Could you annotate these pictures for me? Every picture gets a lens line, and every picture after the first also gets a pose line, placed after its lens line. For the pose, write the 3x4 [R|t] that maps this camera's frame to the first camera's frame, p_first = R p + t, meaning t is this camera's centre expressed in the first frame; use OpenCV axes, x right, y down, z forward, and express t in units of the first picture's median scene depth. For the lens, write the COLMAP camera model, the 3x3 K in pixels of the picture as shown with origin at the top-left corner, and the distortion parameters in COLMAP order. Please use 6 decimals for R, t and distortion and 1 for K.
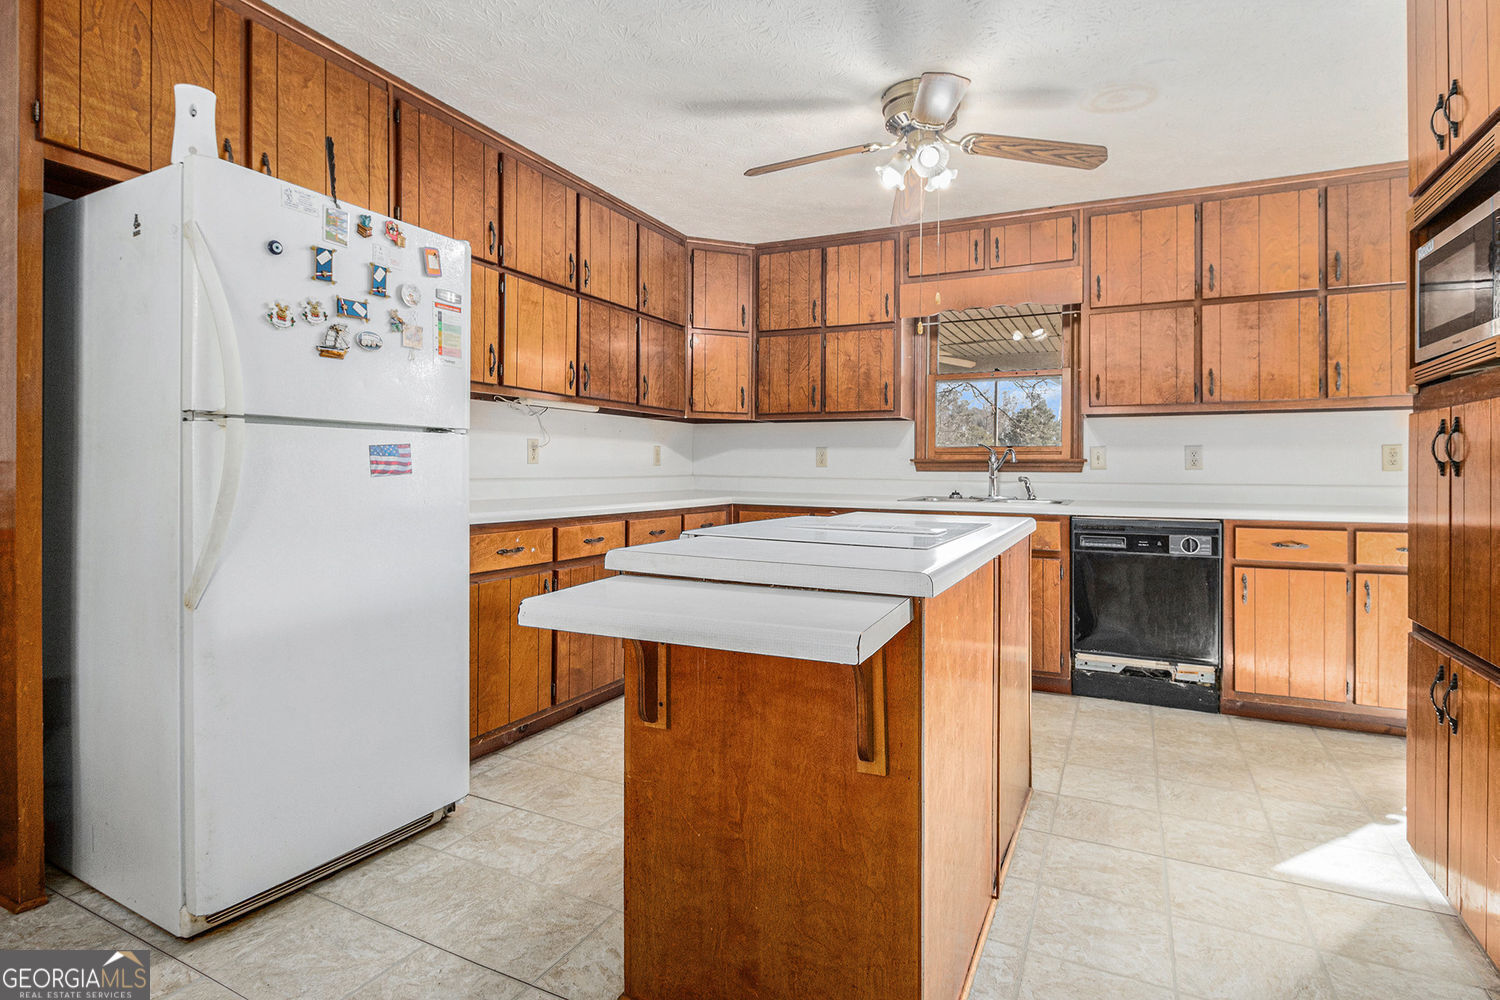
lens RADIAL K [[742.0, 0, 745.8], [0, 742.0, 465.3], [0, 0, 1]] dist [-0.009675, -0.001058]
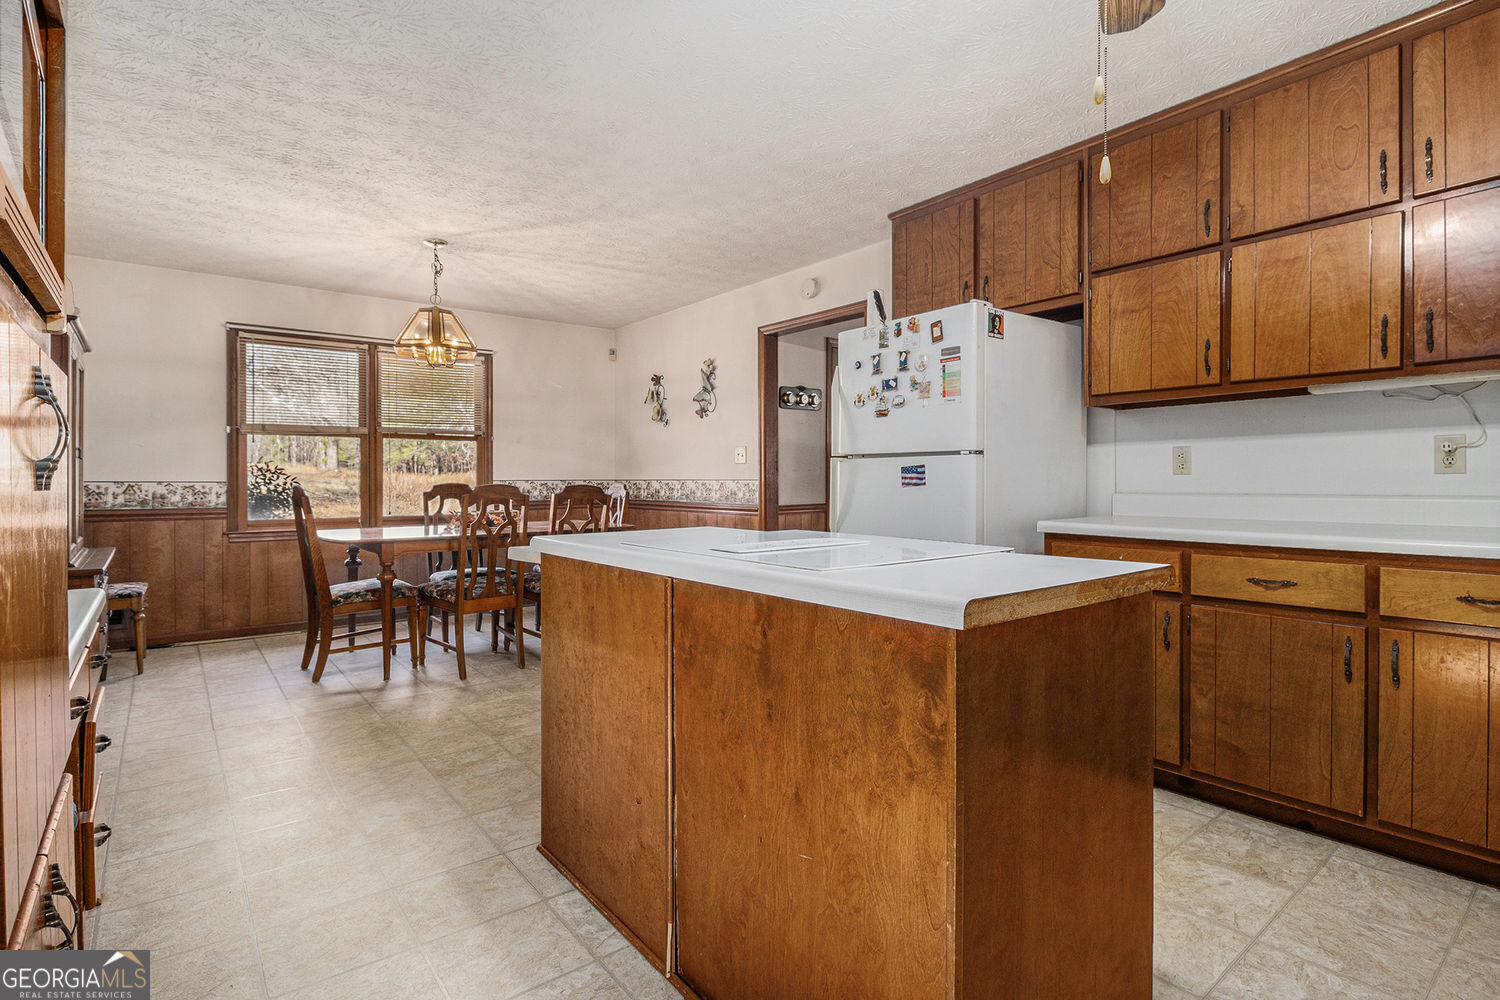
lens RADIAL K [[742.0, 0, 773.0], [0, 742.0, 479.3], [0, 0, 1]] dist [-0.009675, -0.001058]
pose [[-0.416362, -0.004498, -0.909188, 1.010435], [0.004815, 0.999963, -0.007152, 0.008805], [0.909186, -0.007355, -0.416325, 1.365934]]
